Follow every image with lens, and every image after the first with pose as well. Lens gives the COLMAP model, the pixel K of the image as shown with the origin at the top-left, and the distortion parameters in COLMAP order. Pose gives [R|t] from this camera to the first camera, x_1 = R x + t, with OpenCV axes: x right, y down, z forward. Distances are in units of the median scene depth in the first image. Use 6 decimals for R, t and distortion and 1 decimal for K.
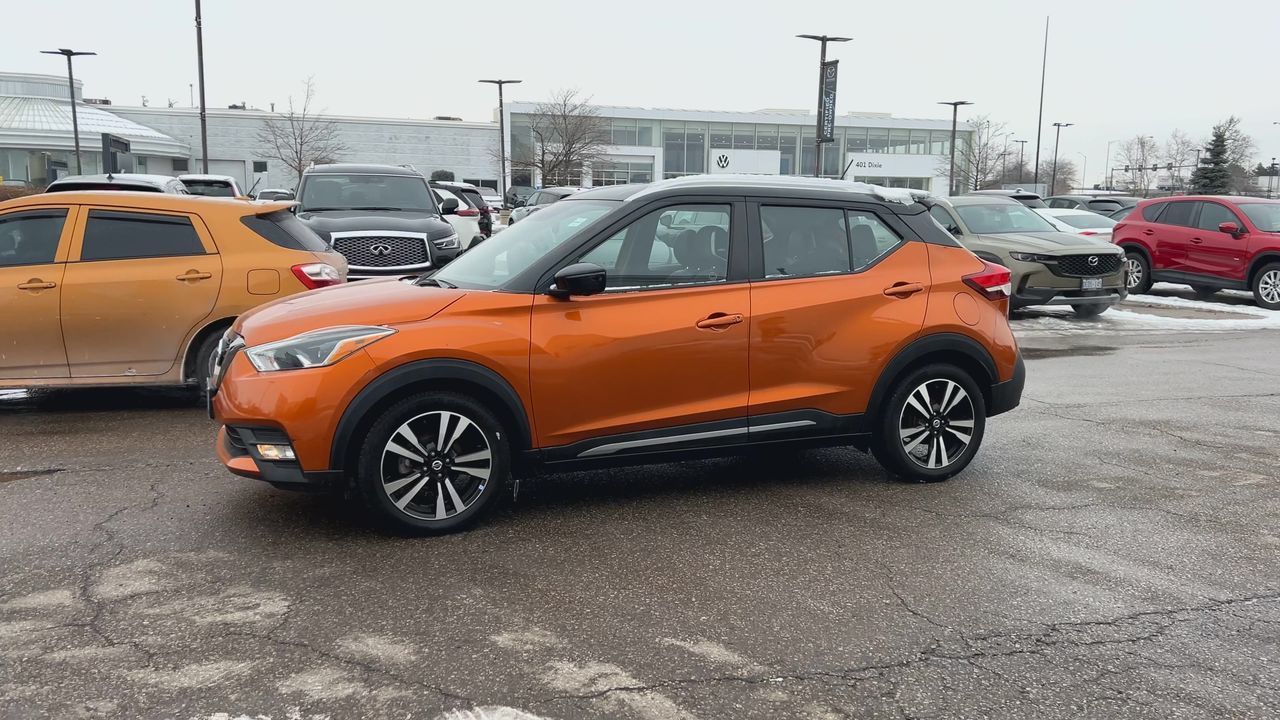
lens RADIAL K [[1056.6, 0, 638.2], [0, 1056.6, 368.2], [0, 0, 1]] dist [0.078956, -0.101384]
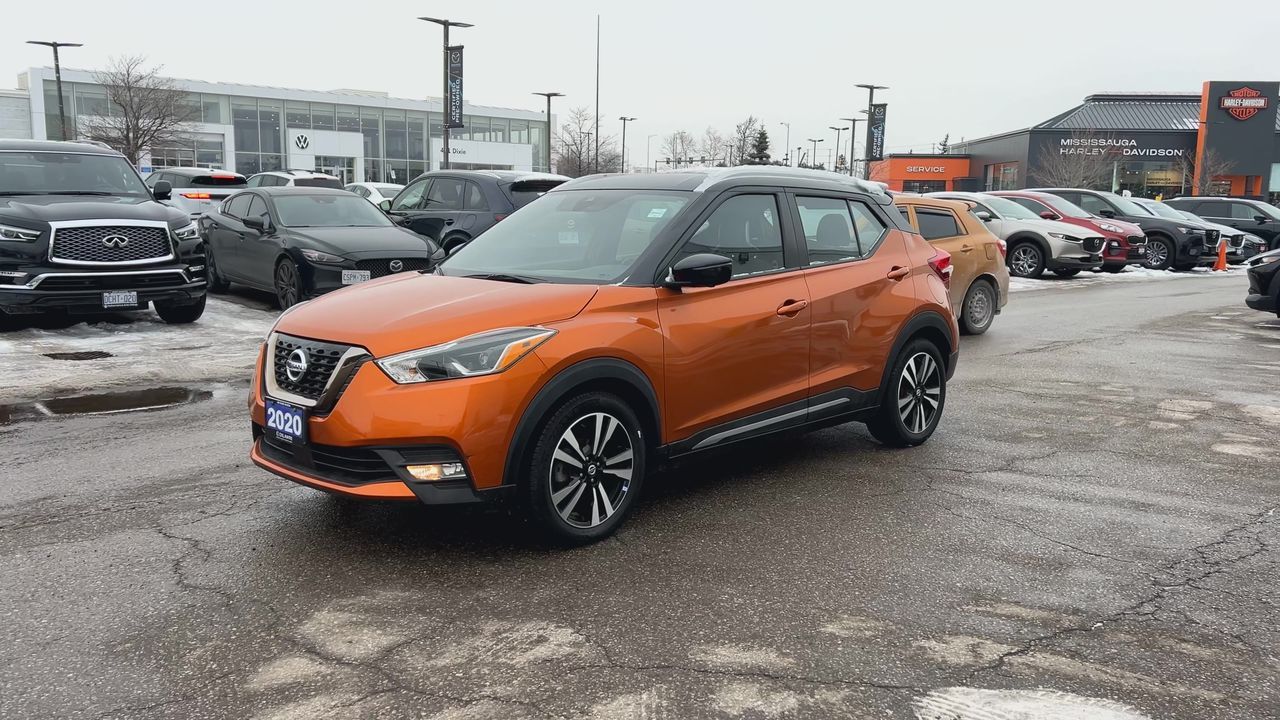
lens RADIAL K [[1056.6, 0, 640.0], [0, 1056.6, 368.3], [0, 0, 1]] dist [0.078956, -0.101384]
pose [[0.918365, -0.059709, 0.391204, -0.457300], [0.054393, 0.998215, 0.024665, -0.018241], [-0.391979, -0.001373, 0.919973, 0.098633]]
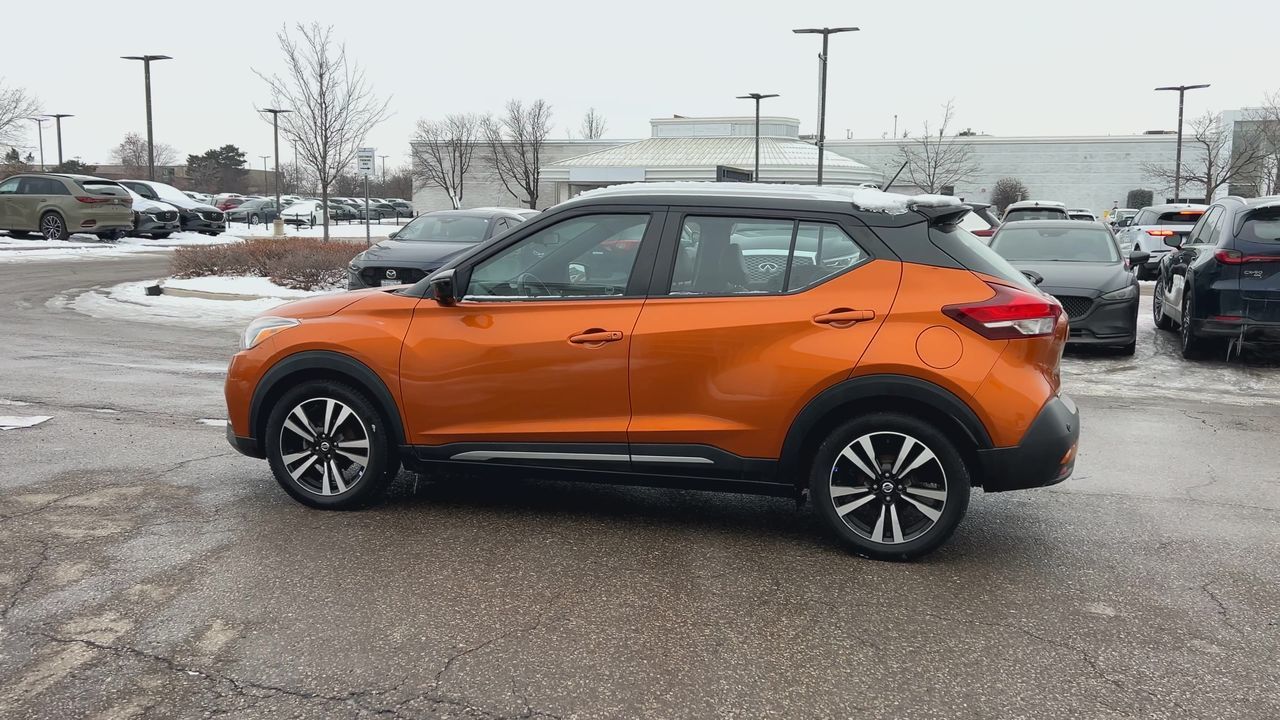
lens RADIAL K [[1056.6, 0, 638.3], [0, 1056.6, 367.8], [0, 0, 1]] dist [0.078956, -0.101384]
pose [[0.790211, 0.081277, -0.607421, 0.662466], [-0.094994, 0.995431, 0.009614, -0.029385], [0.605428, 0.050104, 0.794322, 0.269951]]
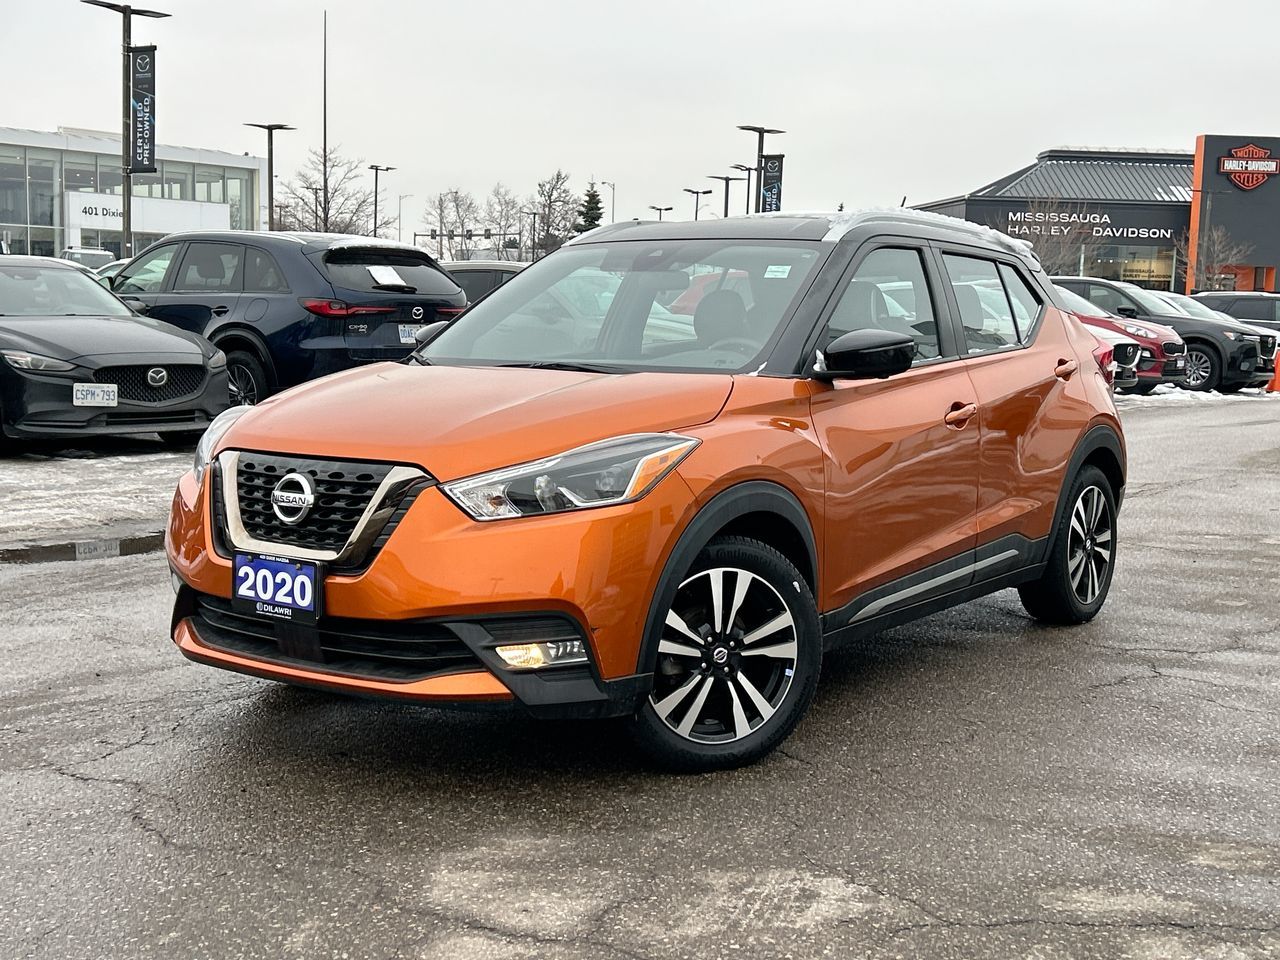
lens RADIAL K [[1605.7, 0, 644.8], [0, 1605.7, 481.9], [0, 0, 1]] dist [0.071918, 0.000000]
pose [[0.843193, -0.052300, 0.535062, -0.666921], [0.066966, 0.997723, -0.008008, -0.004489], [-0.533425, 0.042584, 0.844775, 0.197423]]
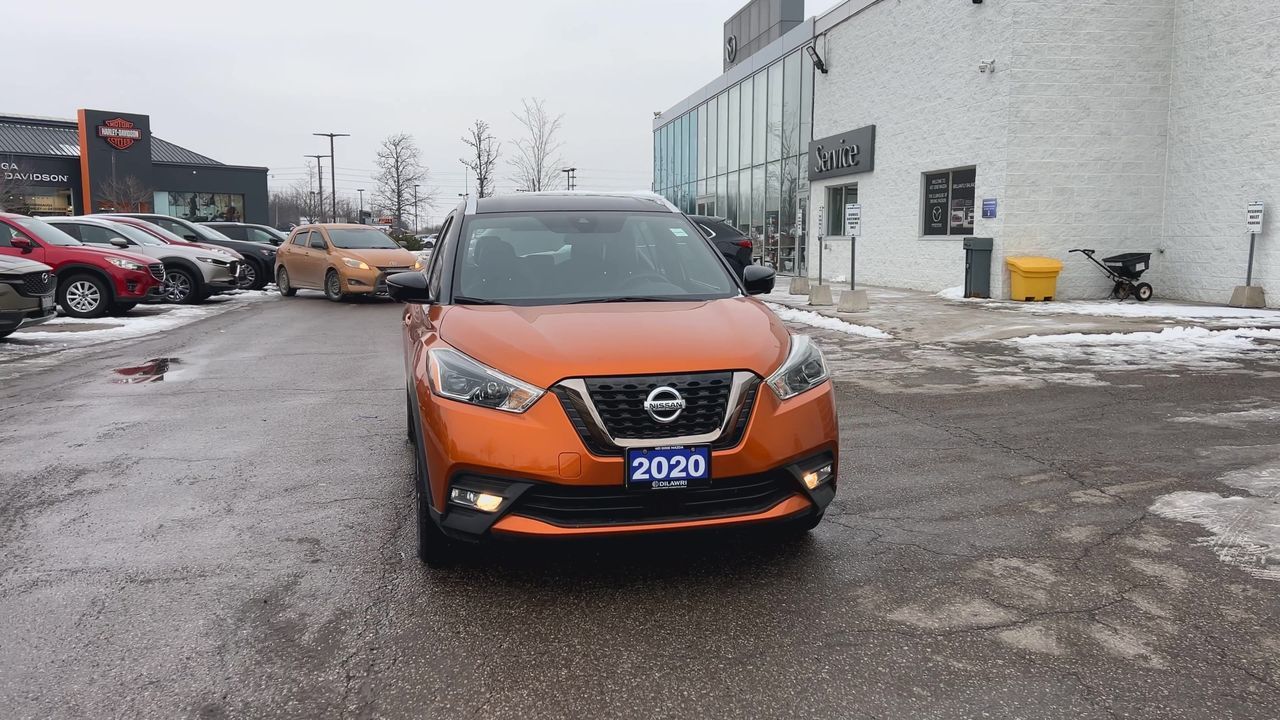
lens RADIAL K [[1056.6, 0, 645.3], [0, 1056.6, 350.8], [0, 0, 1]] dist [0.078956, -0.101384]
pose [[0.164510, -0.120020, 0.979046, -1.105860], [0.150143, 0.984050, 0.095404, -0.124766], [-0.974881, 0.131302, 0.179906, 0.840070]]
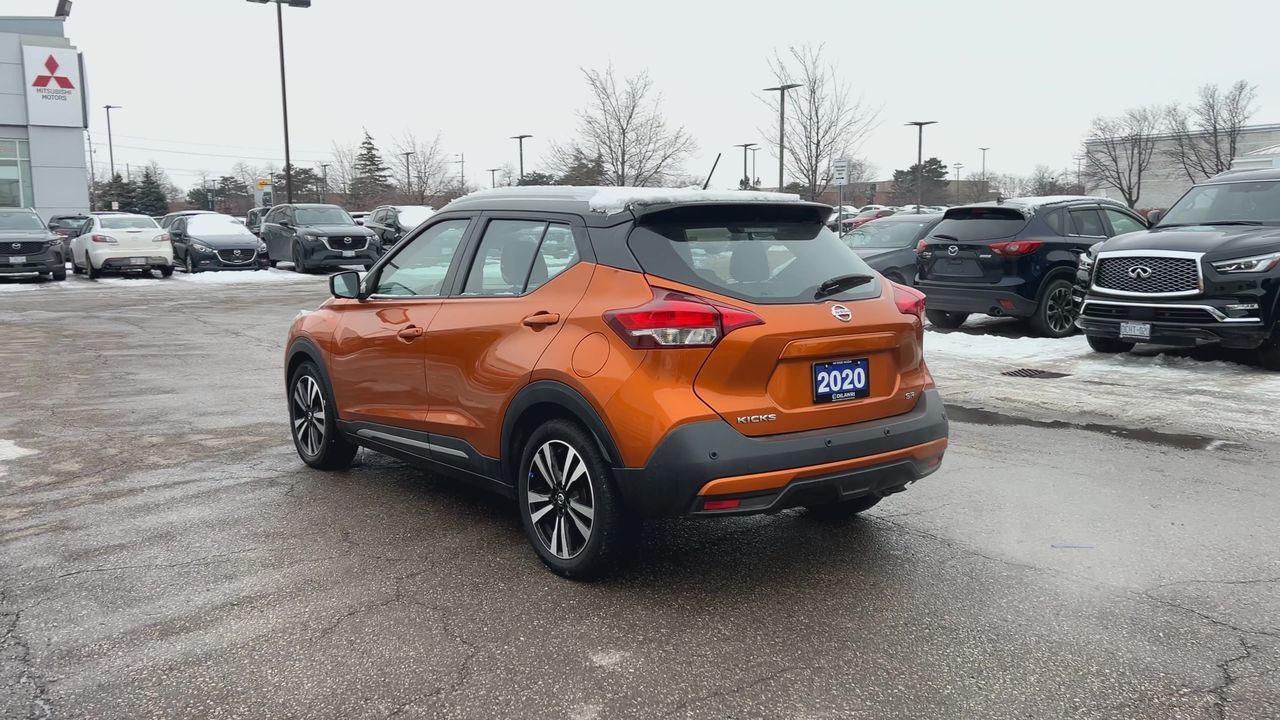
lens RADIAL K [[1056.6, 0, 636.3], [0, 1056.6, 358.3], [0, 0, 1]] dist [0.078956, -0.101384]
pose [[0.262176, 0.099651, -0.959861, 1.101822], [-0.128452, 0.989407, 0.067633, -0.115334], [0.956433, 0.105564, 0.272199, 0.906035]]
